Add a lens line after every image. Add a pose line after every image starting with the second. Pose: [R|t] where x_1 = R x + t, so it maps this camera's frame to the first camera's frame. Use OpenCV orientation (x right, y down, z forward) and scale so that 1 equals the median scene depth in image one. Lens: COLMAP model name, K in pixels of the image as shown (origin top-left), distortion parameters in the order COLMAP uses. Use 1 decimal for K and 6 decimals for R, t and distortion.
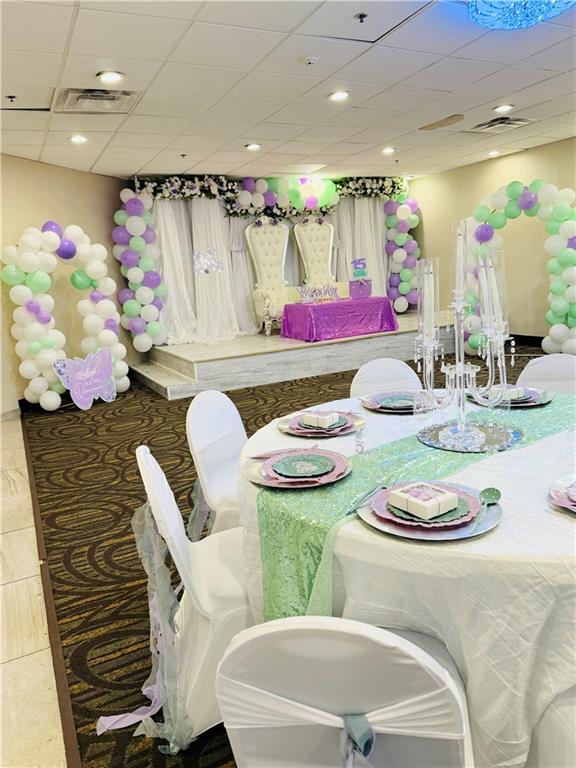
lens RADIAL K [[540.8, 0, 288.0], [0, 540.8, 384.0], [0, 0, 1]] dist [0.100622, -0.134493]
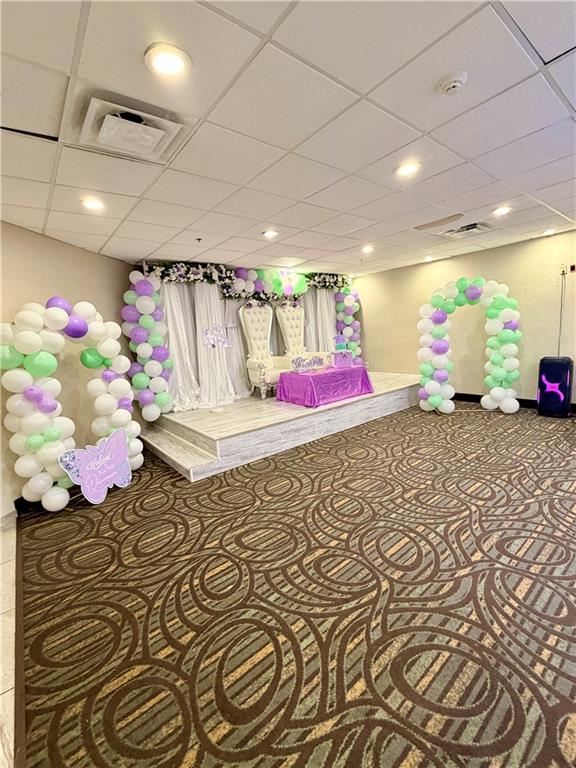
lens RADIAL K [[327.0, 0, 288.0], [0, 327.0, 384.0], [0, 0, 1]] dist [0.002630, 0.000121]
pose [[0.977219, -0.028063, 0.210368, -0.139948], [0.041377, 0.997391, -0.059154, -0.083355], [-0.208160, 0.066511, 0.975831, 0.319319]]
